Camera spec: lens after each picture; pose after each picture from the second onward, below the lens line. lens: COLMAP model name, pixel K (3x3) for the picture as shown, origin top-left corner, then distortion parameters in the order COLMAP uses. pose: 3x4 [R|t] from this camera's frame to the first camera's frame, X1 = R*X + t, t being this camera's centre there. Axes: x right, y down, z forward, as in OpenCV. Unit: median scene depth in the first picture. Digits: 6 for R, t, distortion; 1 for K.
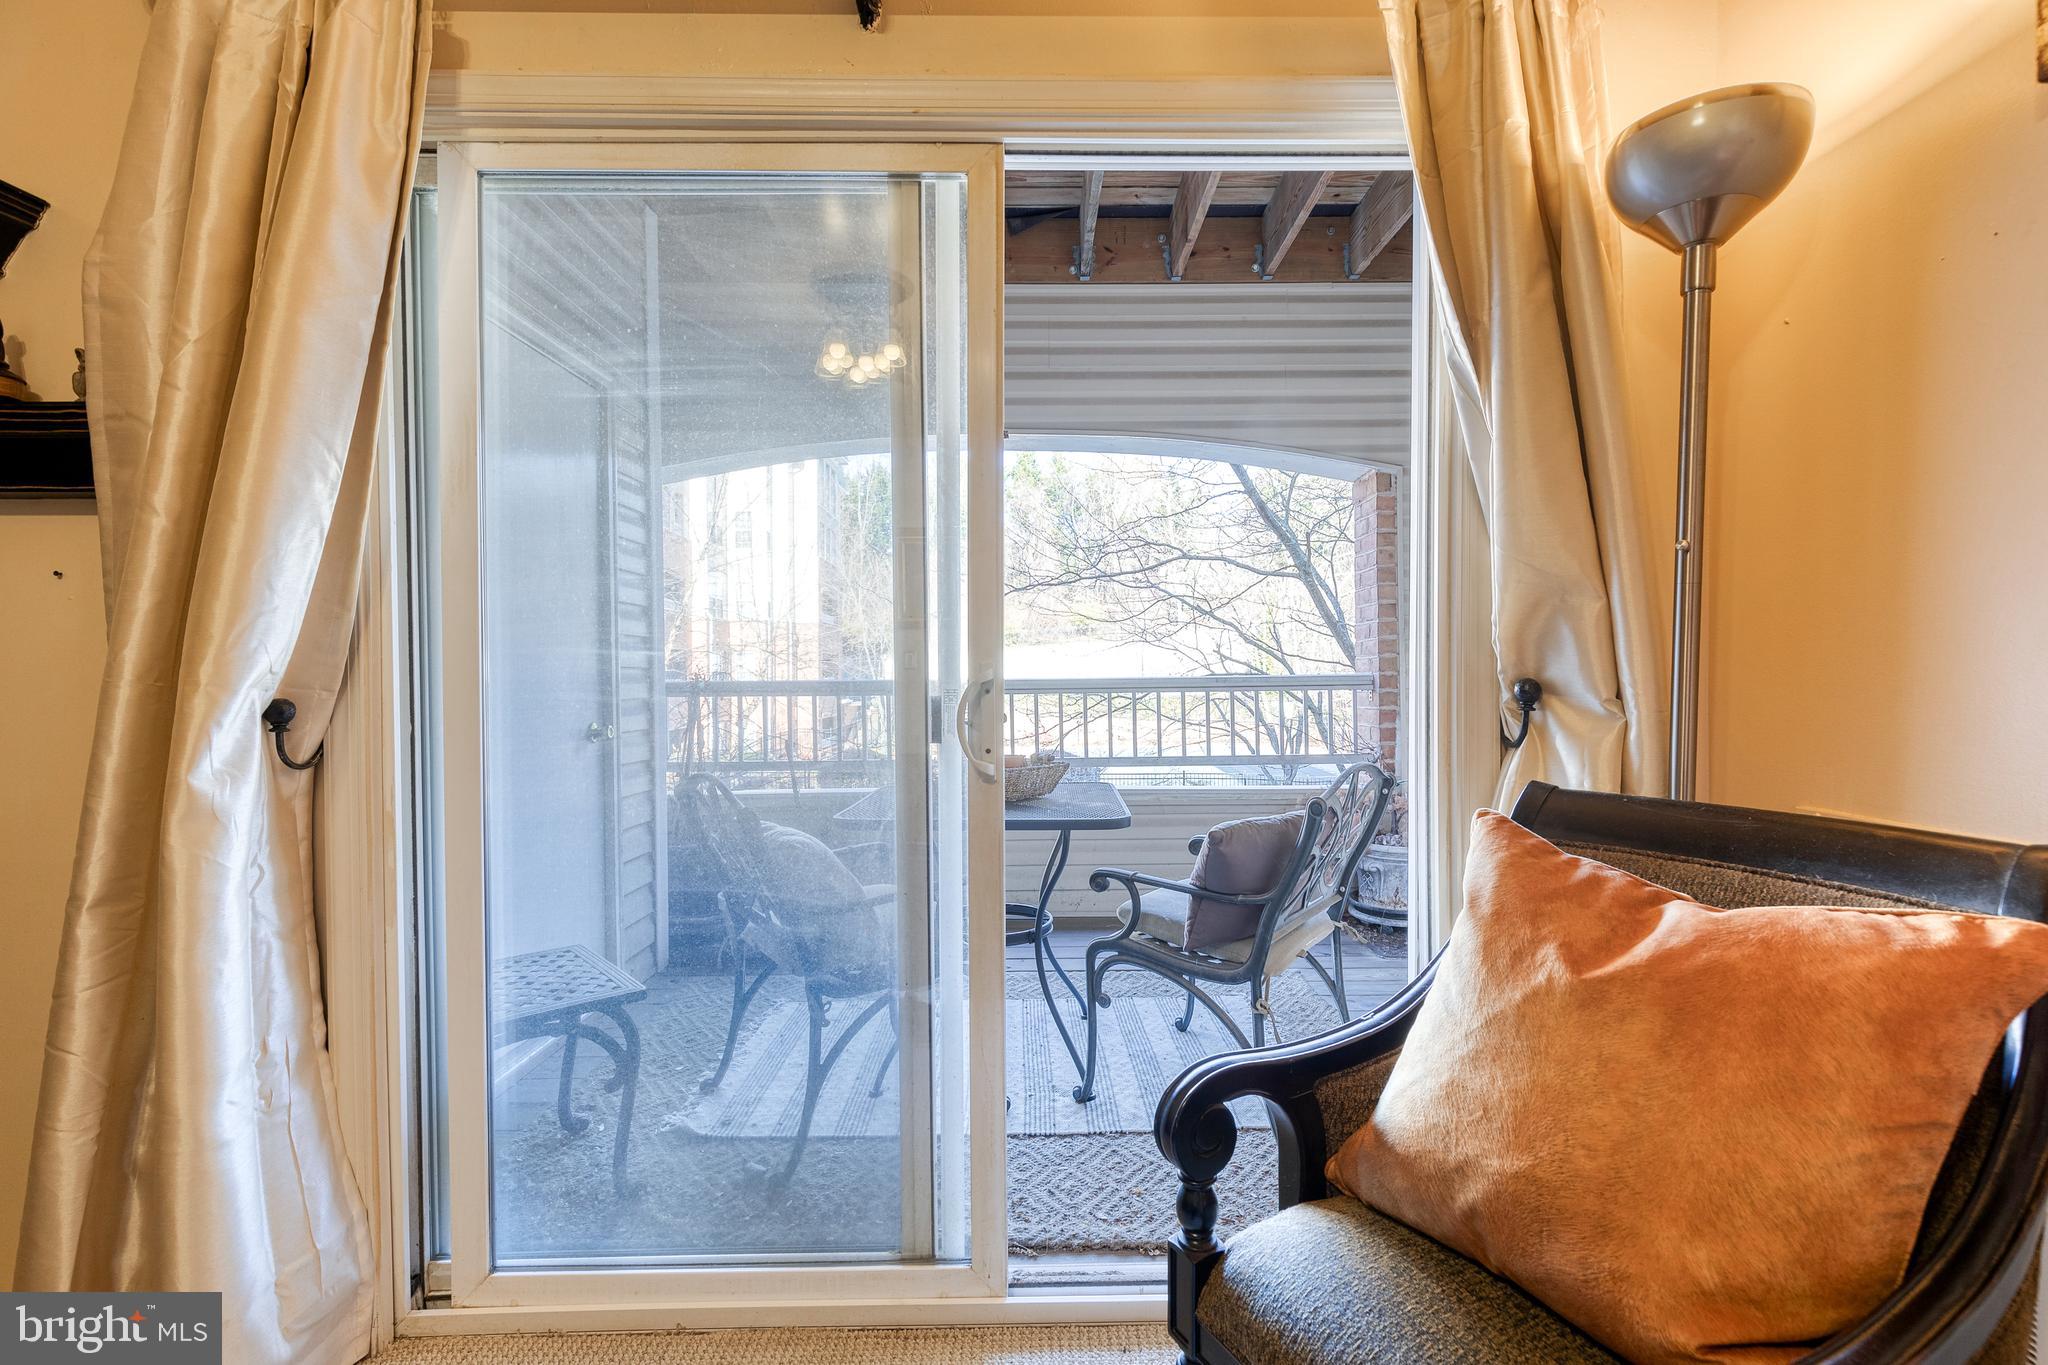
lens RADIAL K [[918.8, 0, 1017.9], [0, 918.8, 685.1], [0, 0, 1]] dist [0.007008, -0.000353]
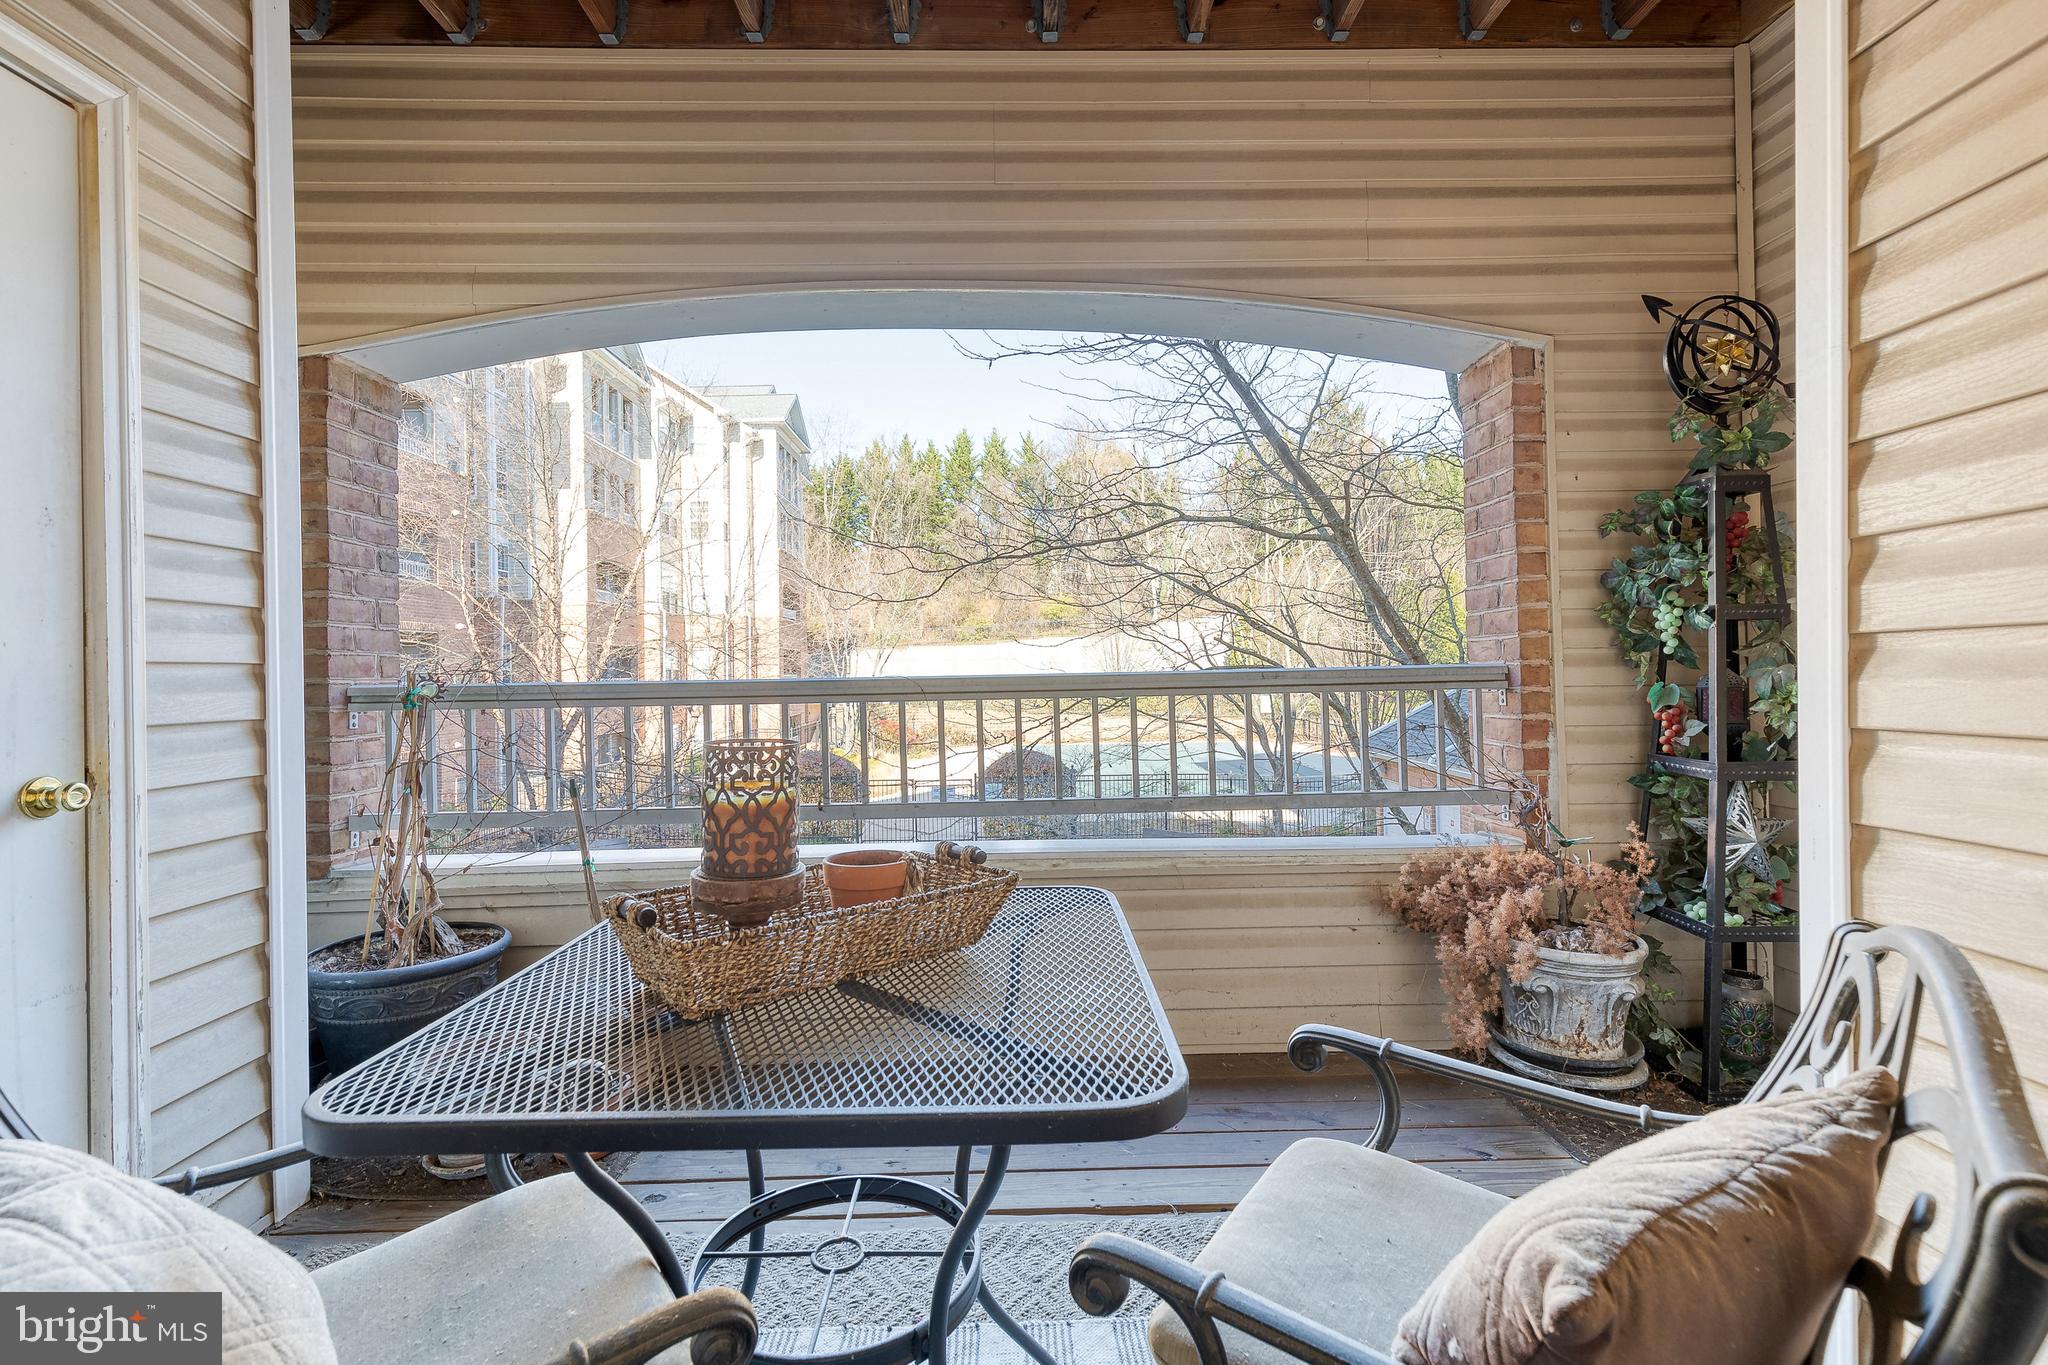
lens RADIAL K [[918.8, 0, 1030.2], [0, 918.8, 671.6], [0, 0, 1]] dist [0.007008, -0.000353]
pose [[0.999088, -0.010114, 0.041475, 0.015267], [0.010515, 0.999900, -0.009451, -0.002174], [-0.041375, 0.009878, 0.999095, 0.199924]]
